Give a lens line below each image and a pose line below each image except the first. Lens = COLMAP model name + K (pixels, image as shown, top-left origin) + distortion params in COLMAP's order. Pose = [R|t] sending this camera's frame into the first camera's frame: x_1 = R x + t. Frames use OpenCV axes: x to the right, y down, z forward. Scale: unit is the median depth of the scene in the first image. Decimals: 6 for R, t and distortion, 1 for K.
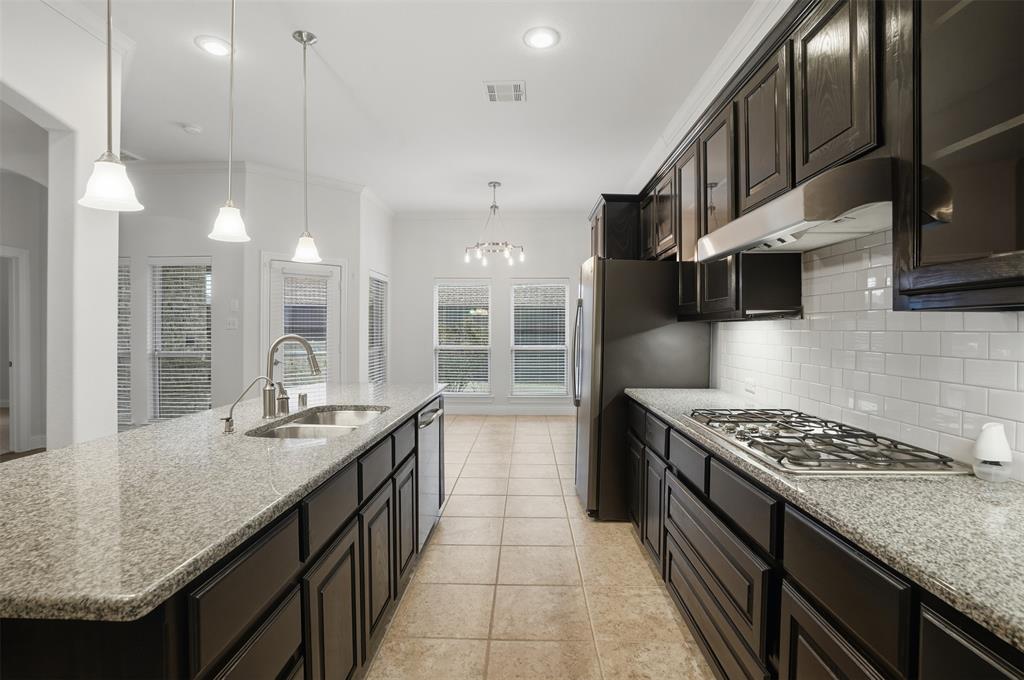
lens RADIAL K [[476.4, 0, 512.0], [0, 476.4, 340.0], [0, 0, 1]] dist [-0.058093, 0.000354]
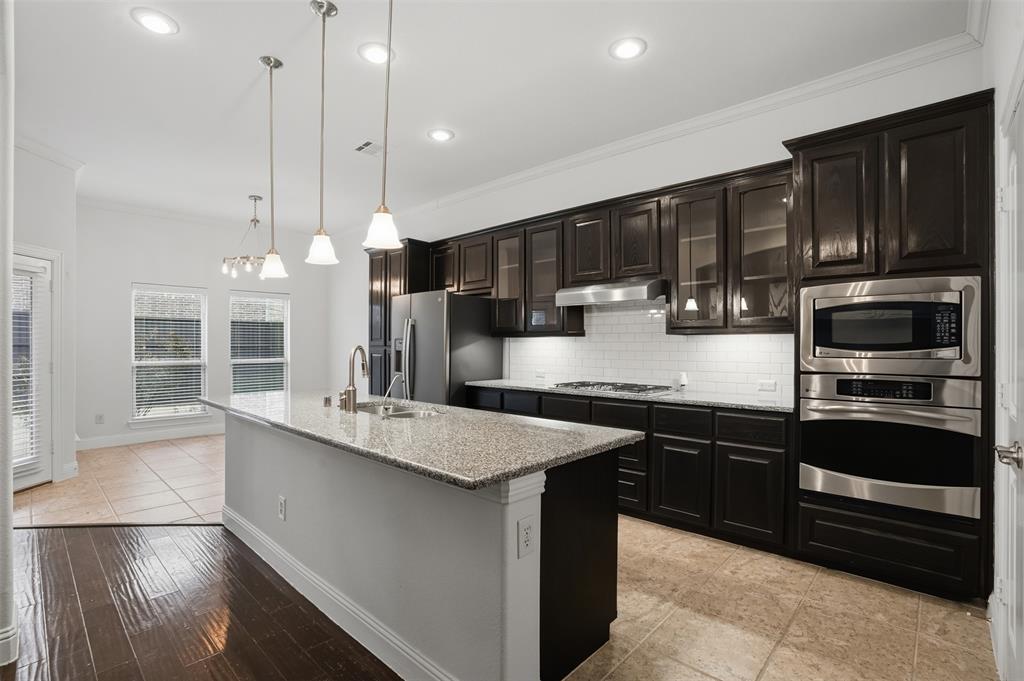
lens RADIAL K [[476.4, 0, 512.0], [0, 476.4, 340.5], [0, 0, 1]] dist [-0.058093, 0.000354]
pose [[0.665944, 0.011172, 0.745918, -0.753128], [0.017190, 0.999393, -0.030315, 0.020605], [-0.745804, 0.033010, 0.665347, -0.091689]]
